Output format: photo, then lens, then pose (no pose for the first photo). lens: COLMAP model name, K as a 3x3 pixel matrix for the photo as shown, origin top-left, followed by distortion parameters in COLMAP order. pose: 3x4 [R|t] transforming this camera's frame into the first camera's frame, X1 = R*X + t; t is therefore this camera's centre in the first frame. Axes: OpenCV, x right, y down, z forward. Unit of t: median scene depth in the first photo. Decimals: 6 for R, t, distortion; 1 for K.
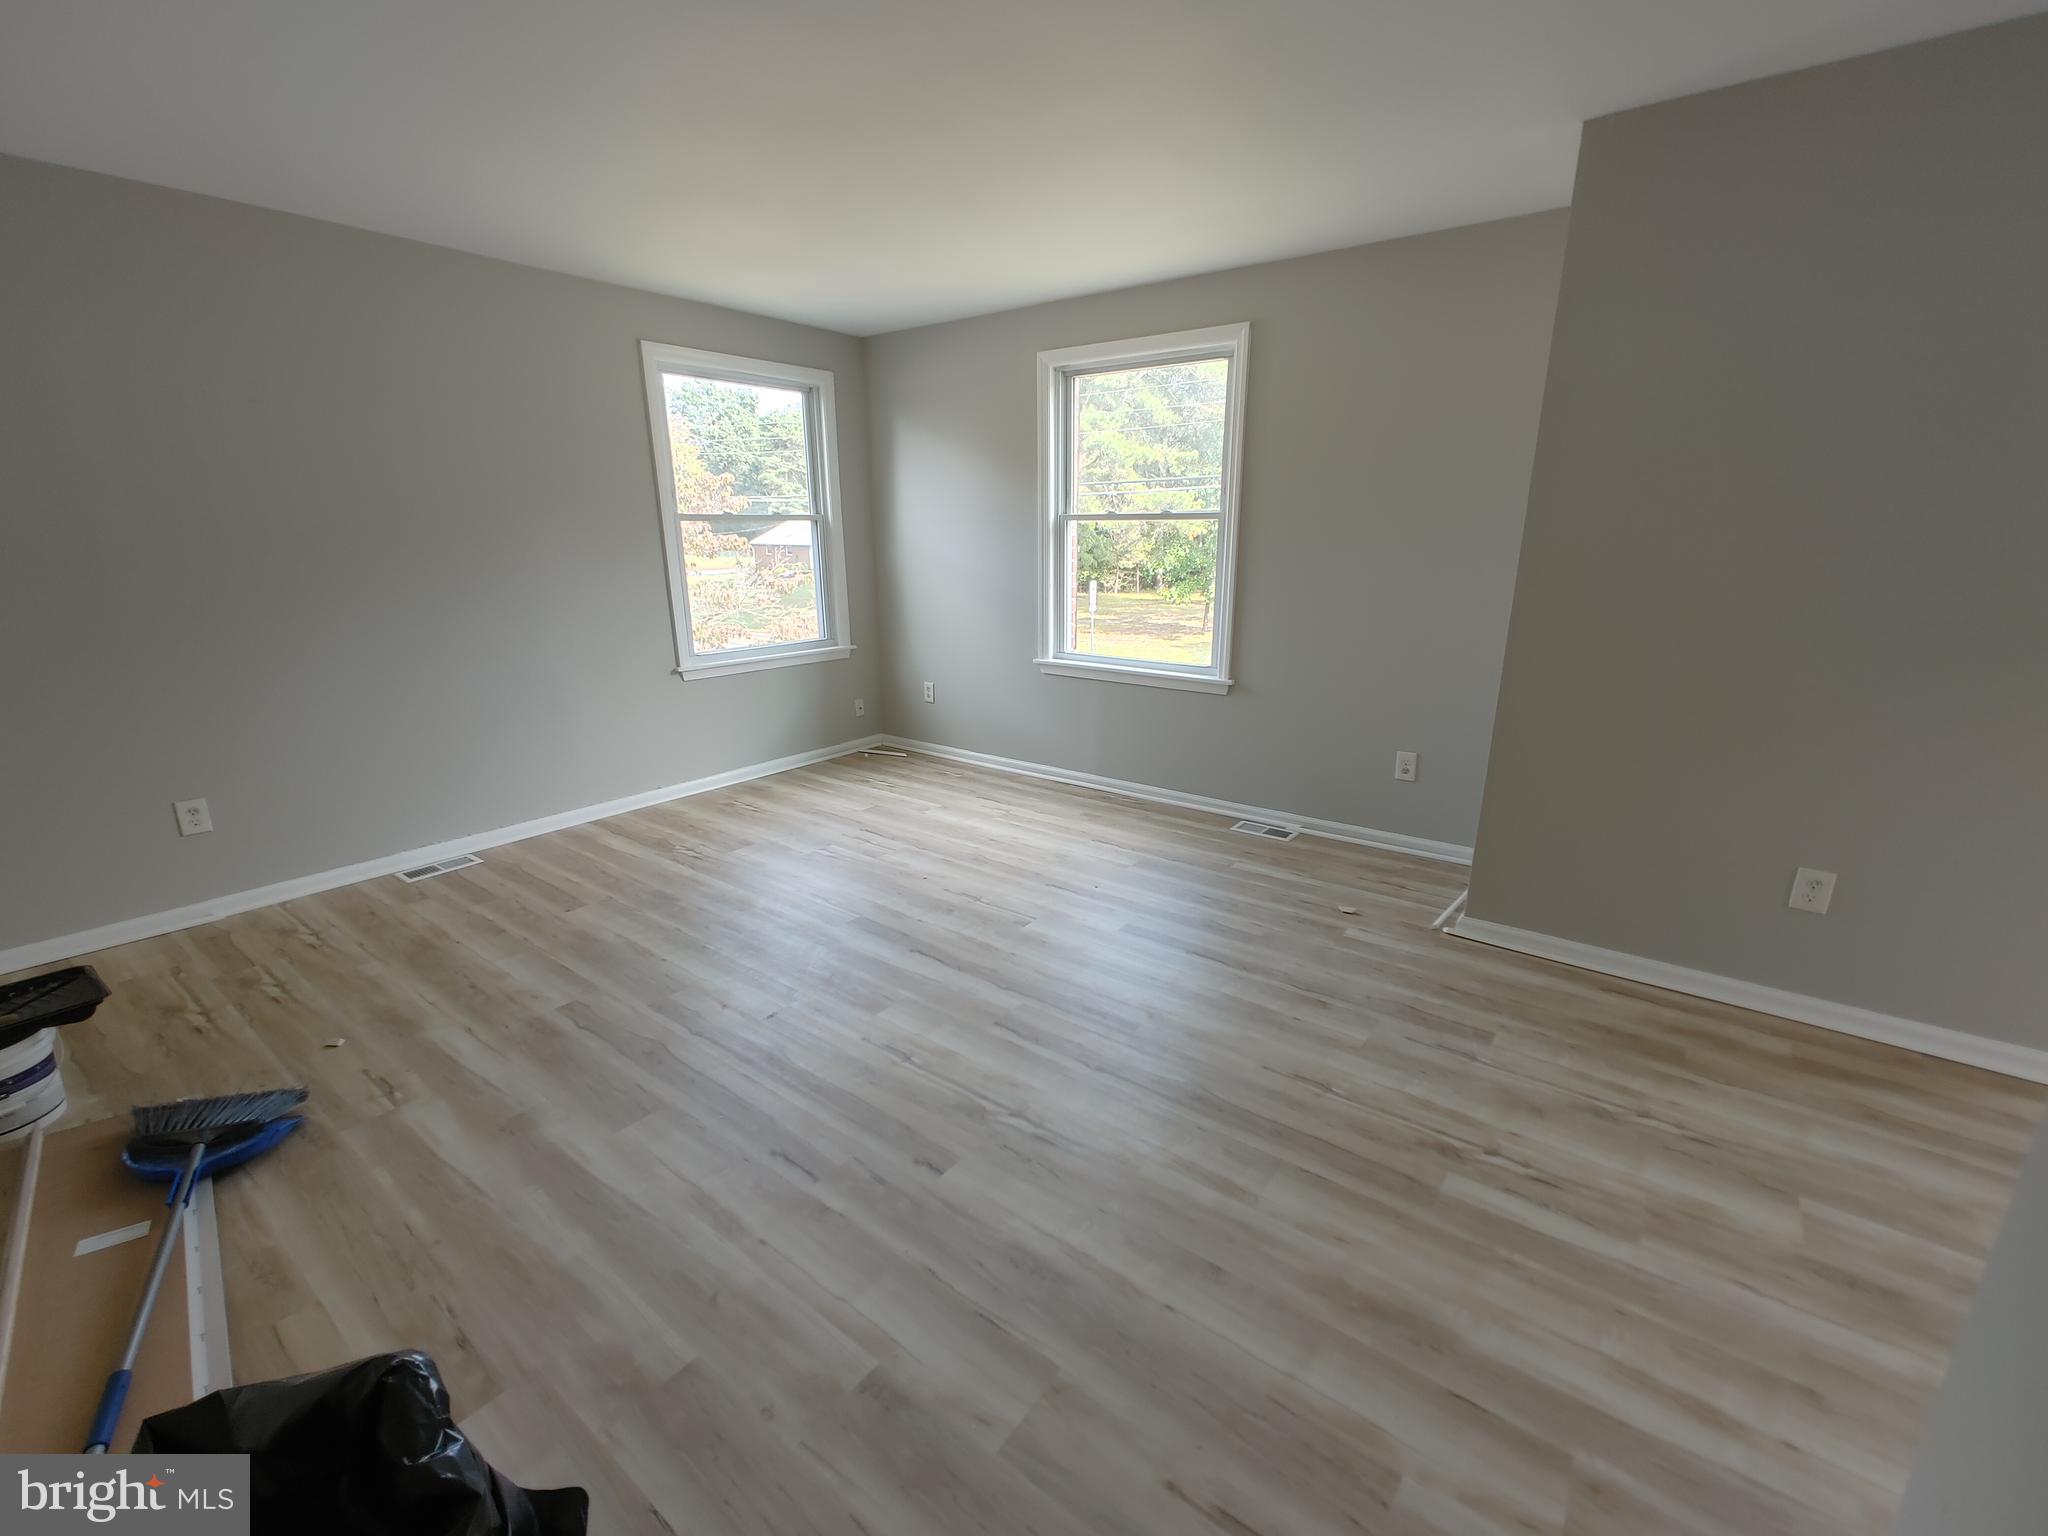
lens RADIAL K [[876.7, 0, 1025.6], [0, 876.7, 767.9], [0, 0, 1]] dist [0.013343, 0.000181]
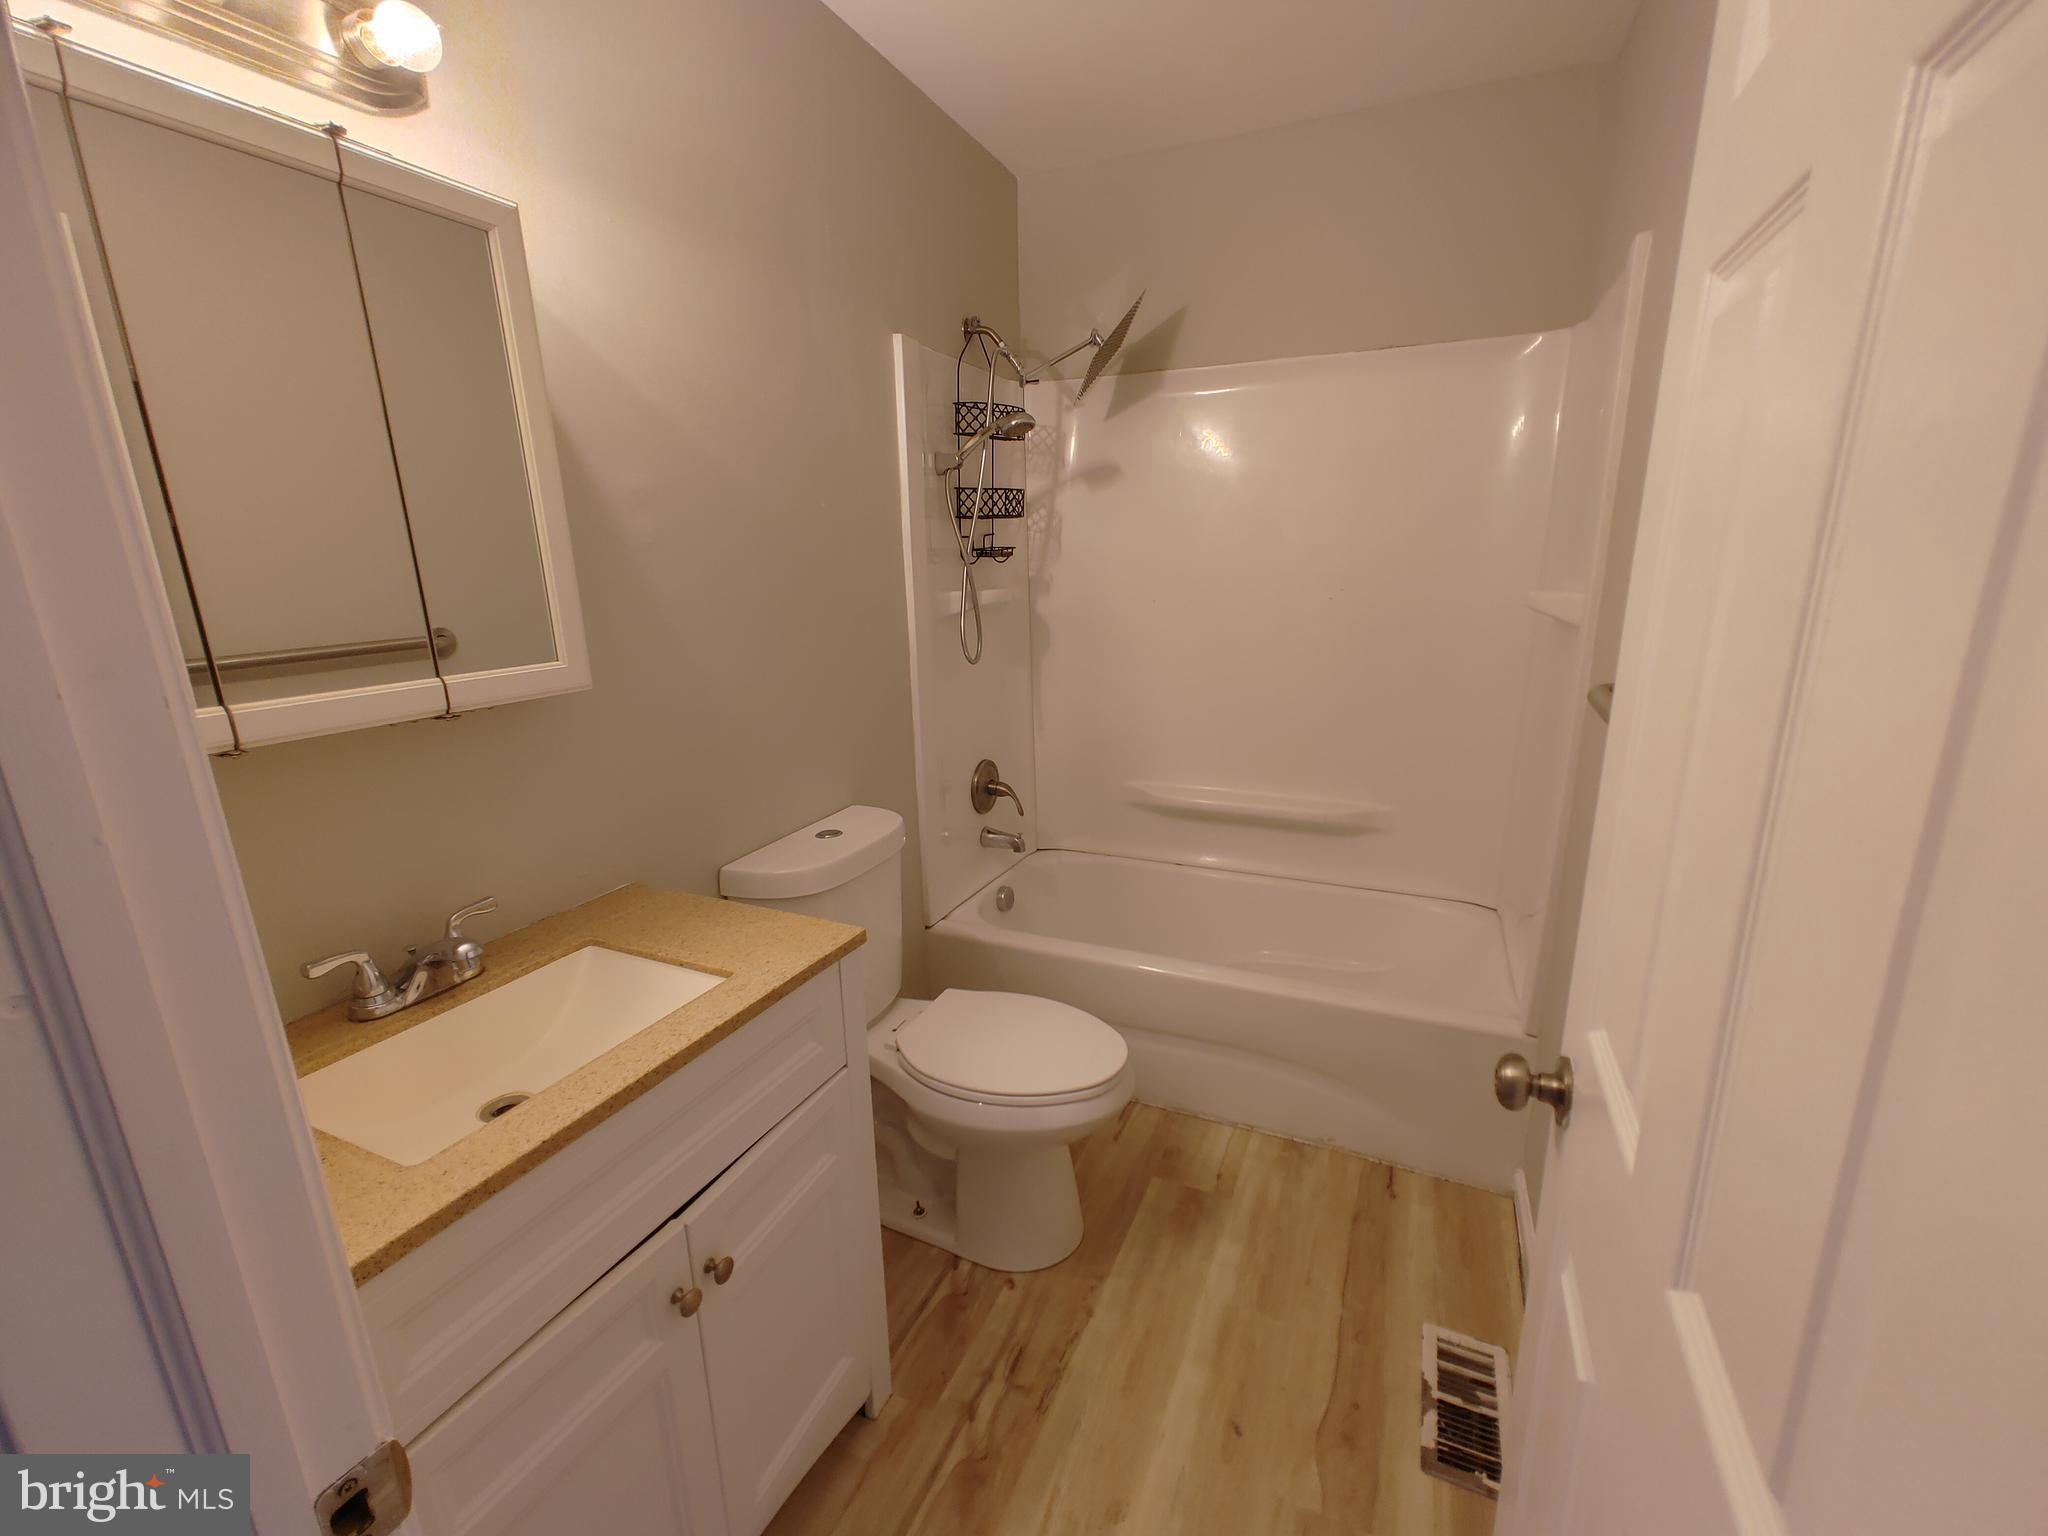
lens RADIAL K [[876.7, 0, 1026.4], [0, 876.7, 770.4], [0, 0, 1]] dist [0.013343, 0.000181]
pose [[-0.221977, -0.238764, 0.945367, -0.659112], [0.285193, 0.911257, 0.297114, -0.294815], [-0.932411, 0.335564, -0.134185, 1.068452]]
